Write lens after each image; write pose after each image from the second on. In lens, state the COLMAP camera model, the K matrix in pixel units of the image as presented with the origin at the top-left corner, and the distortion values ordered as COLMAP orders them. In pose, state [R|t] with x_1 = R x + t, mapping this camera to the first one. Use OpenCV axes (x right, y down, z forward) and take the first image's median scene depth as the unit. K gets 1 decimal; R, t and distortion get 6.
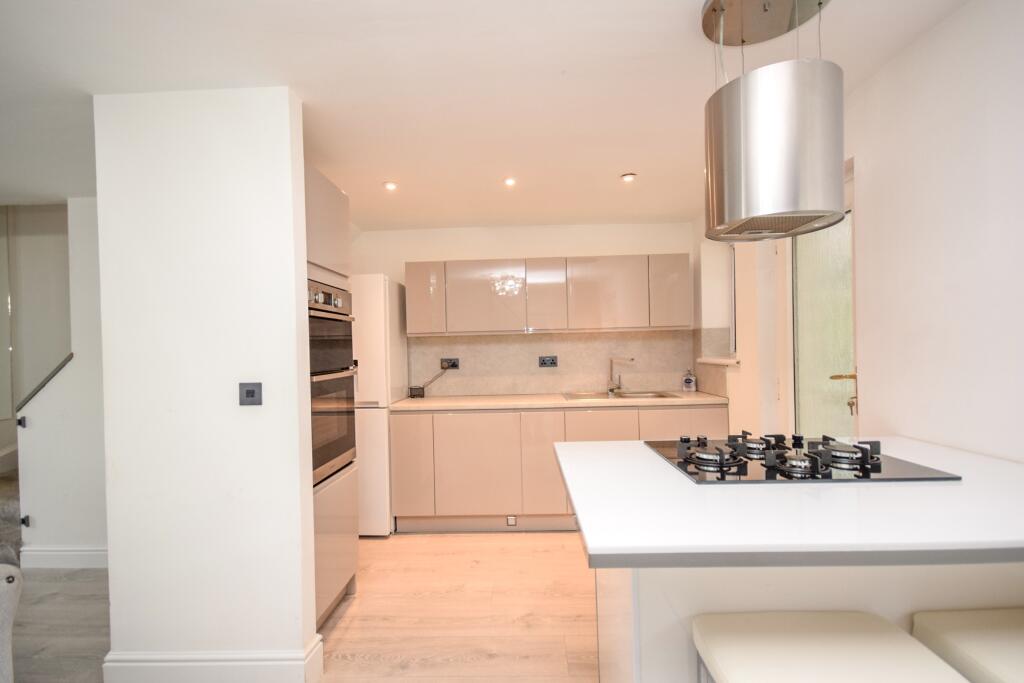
lens RADIAL K [[454.0, 0, 511.2], [0, 454.0, 346.2], [0, 0, 1]] dist [-0.002699, -0.000629]
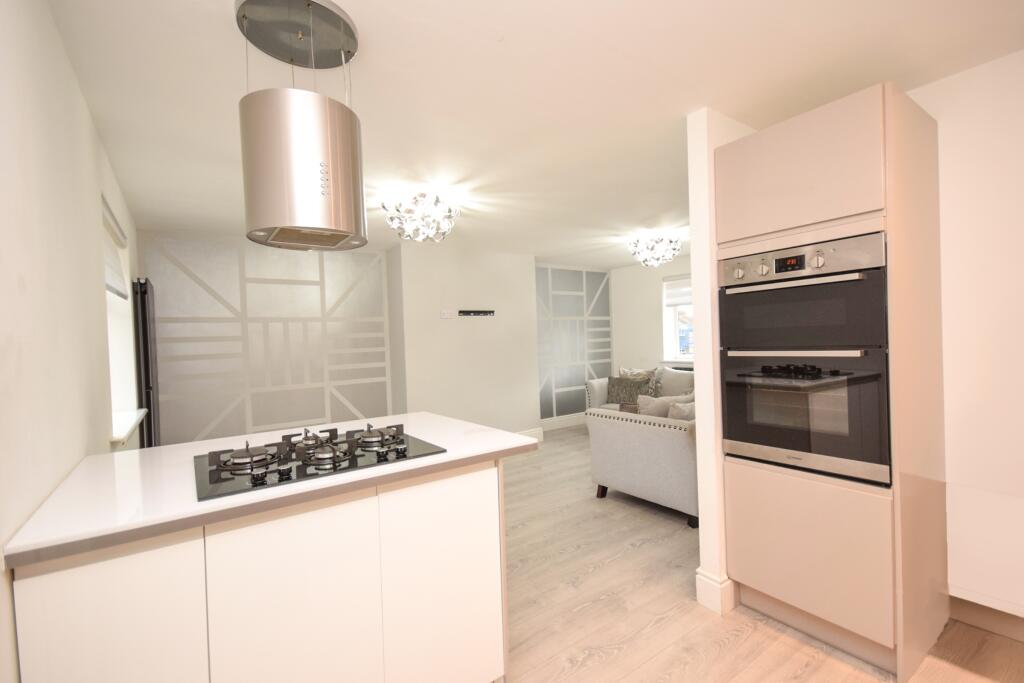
lens RADIAL K [[454.0, 0, 511.2], [0, 454.0, 346.2], [0, 0, 1]] dist [-0.002699, -0.000629]
pose [[-0.803460, 0.059502, -0.592377, 0.422322], [0.056350, 0.998127, 0.023829, 0.000795], [0.592685, -0.014235, -0.805308, 1.076332]]
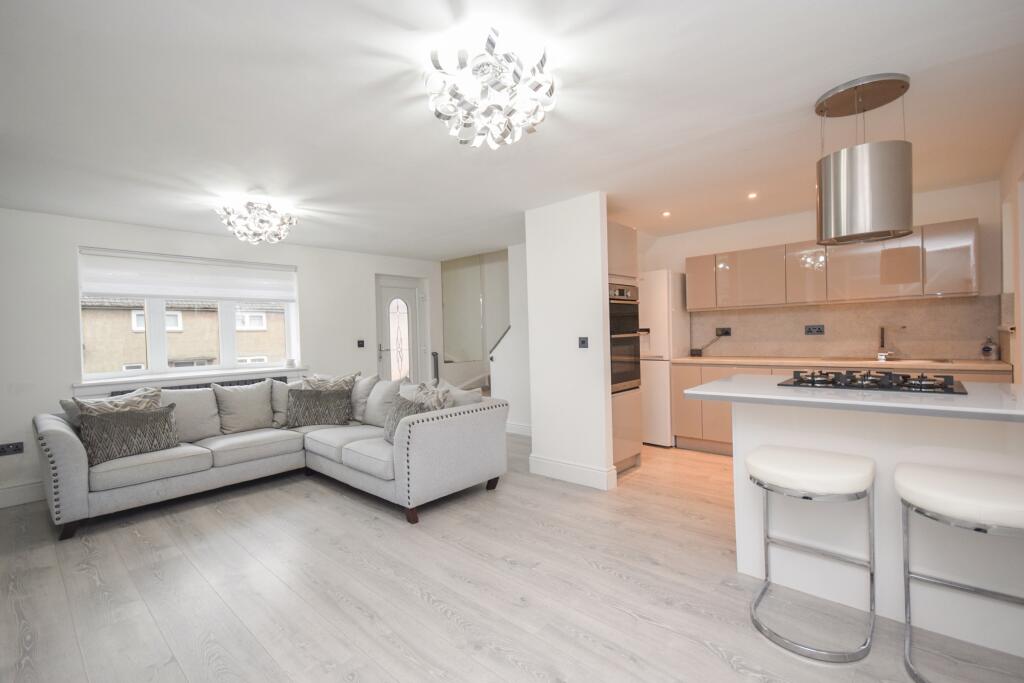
lens RADIAL K [[454.0, 0, 511.2], [0, 454.0, 346.2], [0, 0, 1]] dist [-0.002699, -0.000629]
pose [[0.754207, 0.019156, -0.656358, 0.347611], [0.016069, 0.998737, 0.047614, 0.011566], [0.656441, -0.046457, 0.752946, -0.502853]]
